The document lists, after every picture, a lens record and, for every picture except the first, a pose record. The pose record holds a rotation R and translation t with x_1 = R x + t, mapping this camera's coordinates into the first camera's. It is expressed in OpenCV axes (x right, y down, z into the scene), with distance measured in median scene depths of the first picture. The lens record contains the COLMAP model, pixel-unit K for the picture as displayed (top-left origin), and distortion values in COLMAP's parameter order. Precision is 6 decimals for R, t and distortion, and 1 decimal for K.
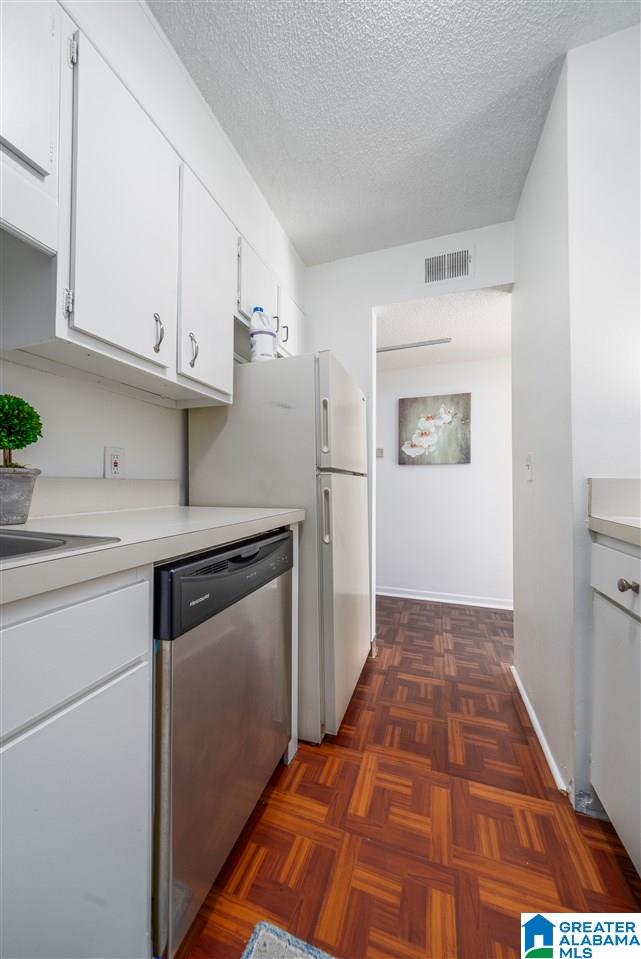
lens RADIAL K [[330.7, 0, 325.2], [0, 330.7, 484.7], [0, 0, 1]] dist [-0.000294, -0.000315]
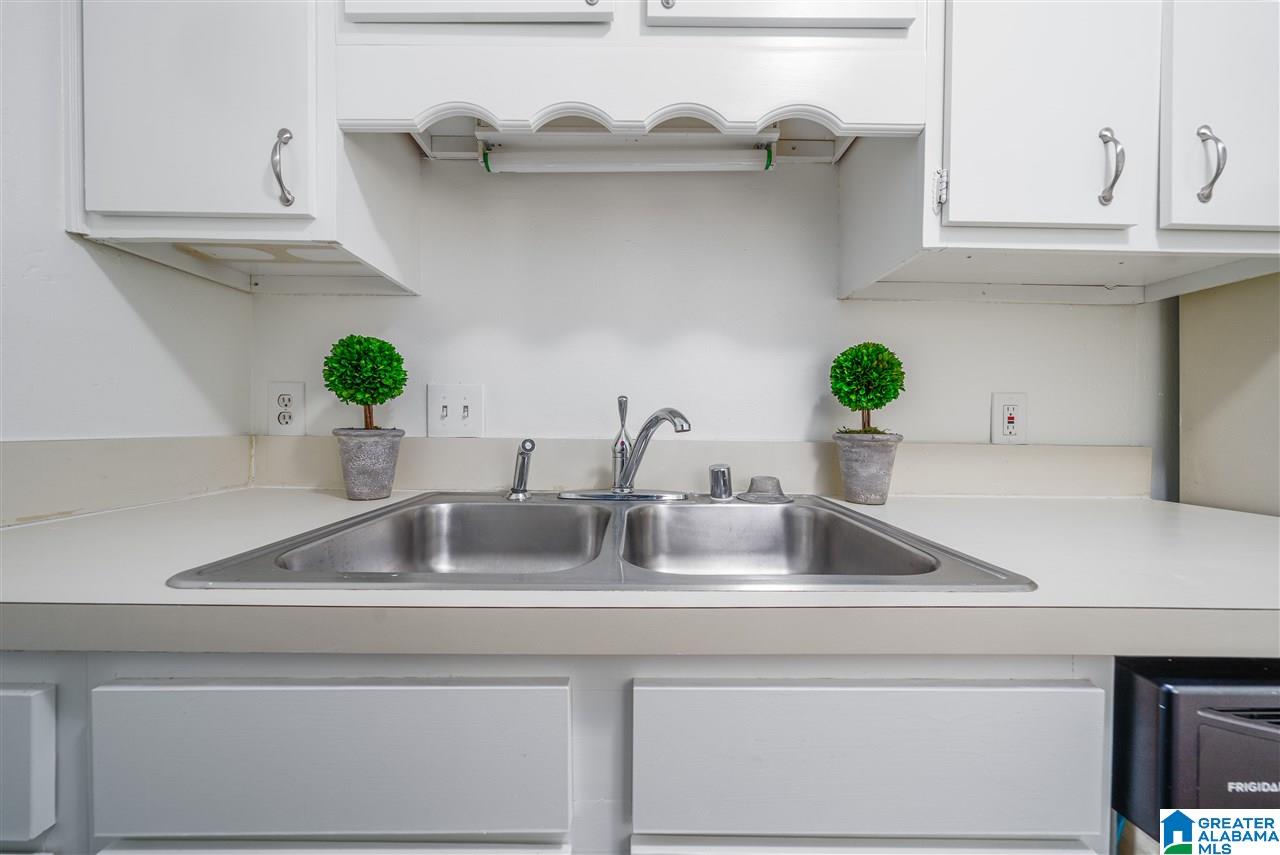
lens RADIAL K [[441.4, 0, 644.1], [0, 441.4, 415.8], [0, 0, 1]] dist [-0.000294, -0.000315]
pose [[0.326485, -0.010427, -0.945145, -0.126547], [-0.013049, 0.999794, -0.015537, -0.069269], [0.945112, 0.017406, 0.326282, 0.142738]]
